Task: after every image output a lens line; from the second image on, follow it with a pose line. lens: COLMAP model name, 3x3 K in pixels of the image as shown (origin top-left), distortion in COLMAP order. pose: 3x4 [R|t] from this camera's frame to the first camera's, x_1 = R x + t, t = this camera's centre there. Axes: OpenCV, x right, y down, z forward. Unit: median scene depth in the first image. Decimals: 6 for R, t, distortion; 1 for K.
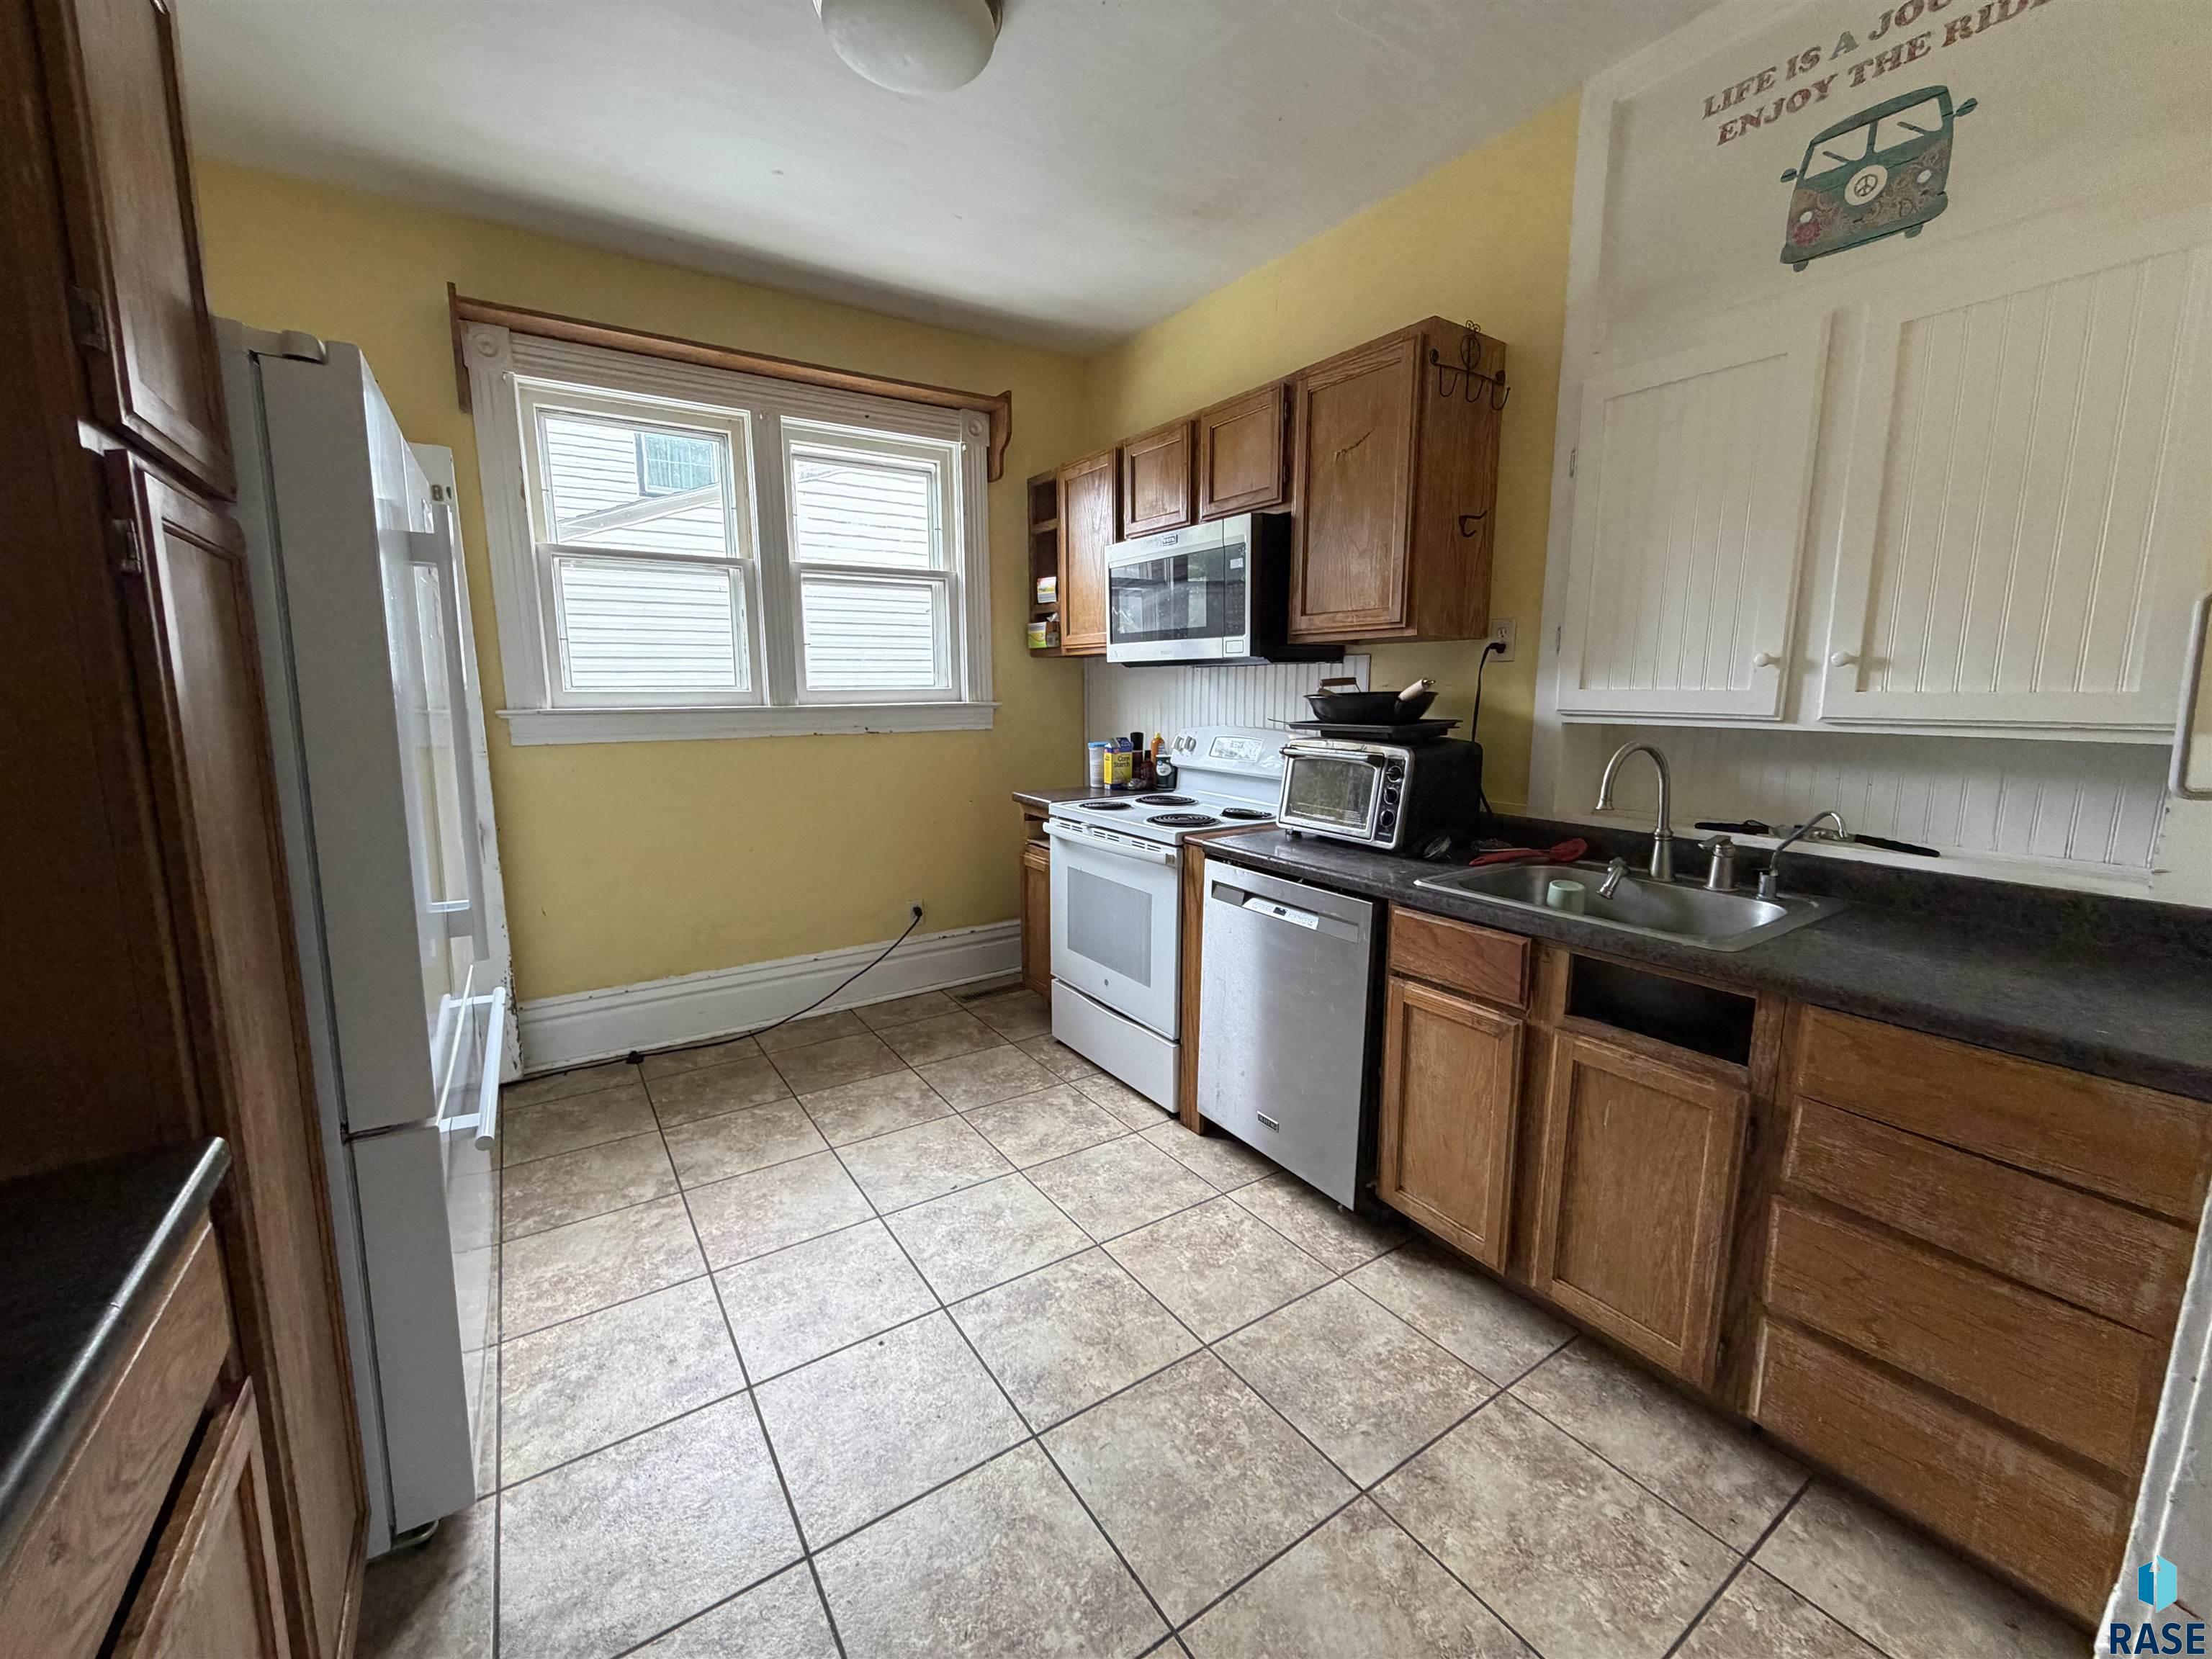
lens RADIAL K [[882.0, 0, 1104.8], [0, 882.0, 826.1], [0, 0, 1]] dist [0.000544, 0.000023]
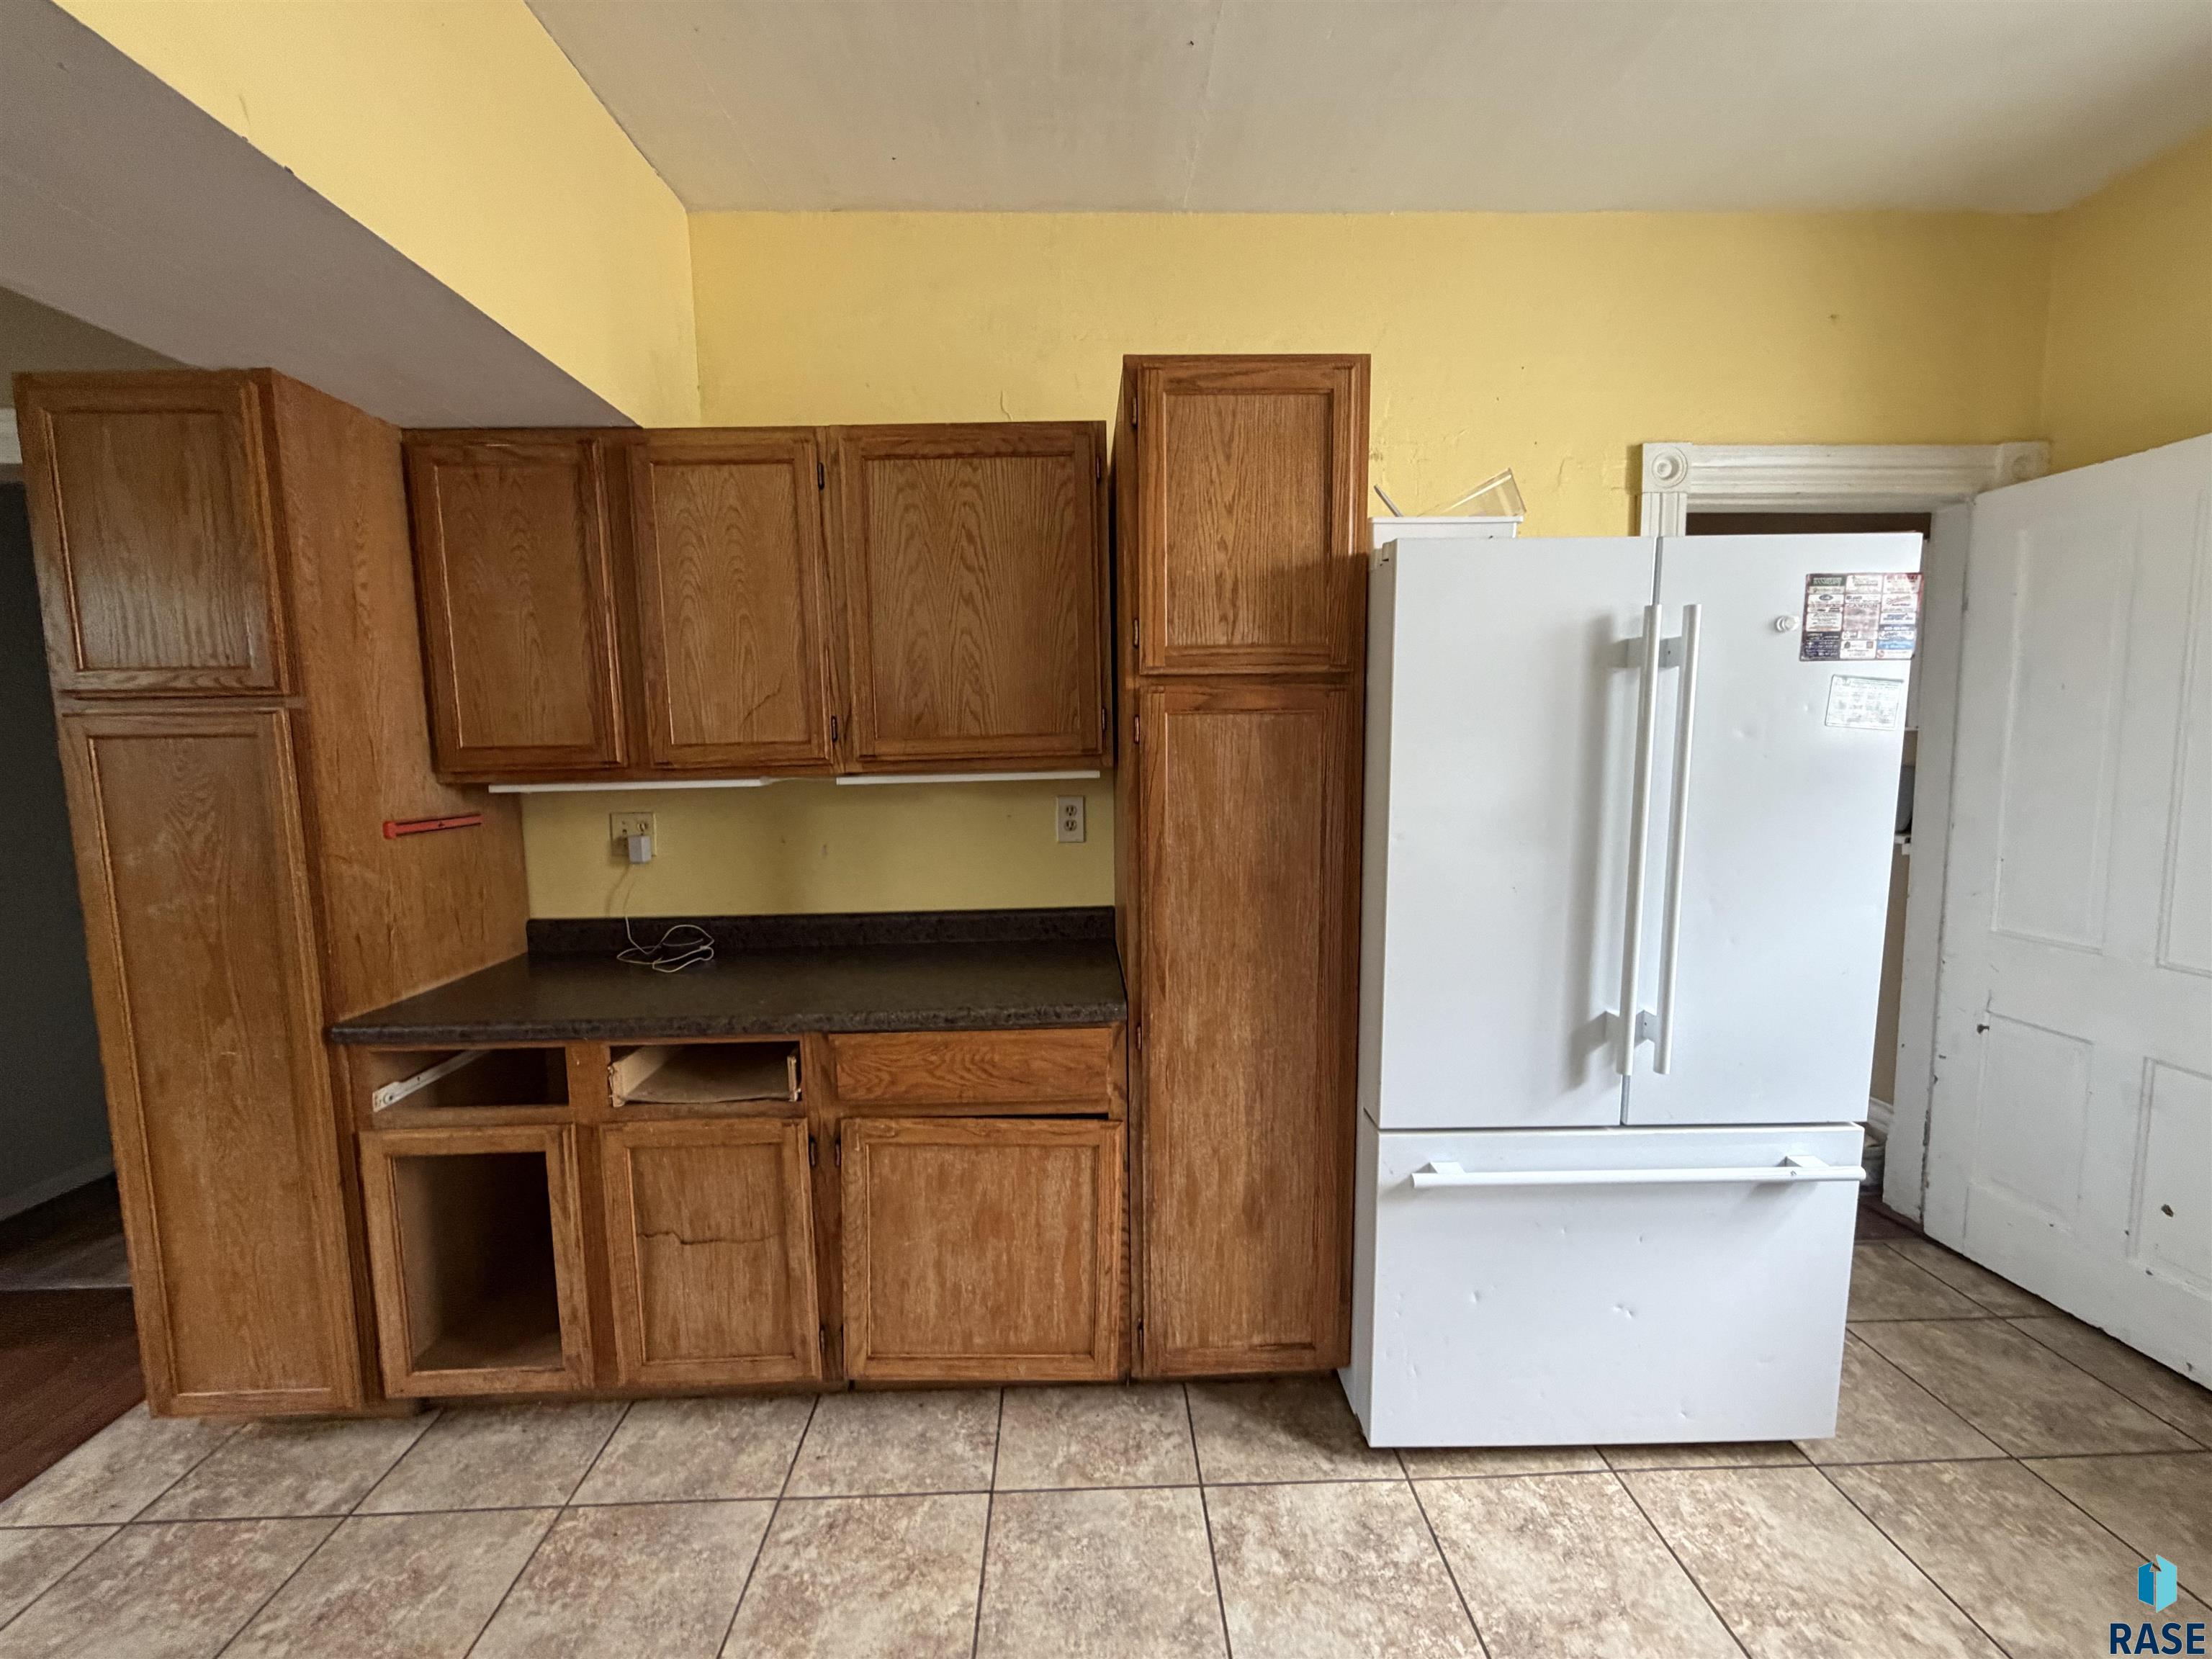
lens RADIAL K [[882.0, 0, 1101.6], [0, 882.0, 820.7], [0, 0, 1]] dist [0.000544, 0.000023]
pose [[-0.531629, 0.087234, -0.842473, 0.212965], [-0.122160, 0.976384, 0.178186, -0.122570], [0.838122, 0.197645, -0.508418, 0.542234]]
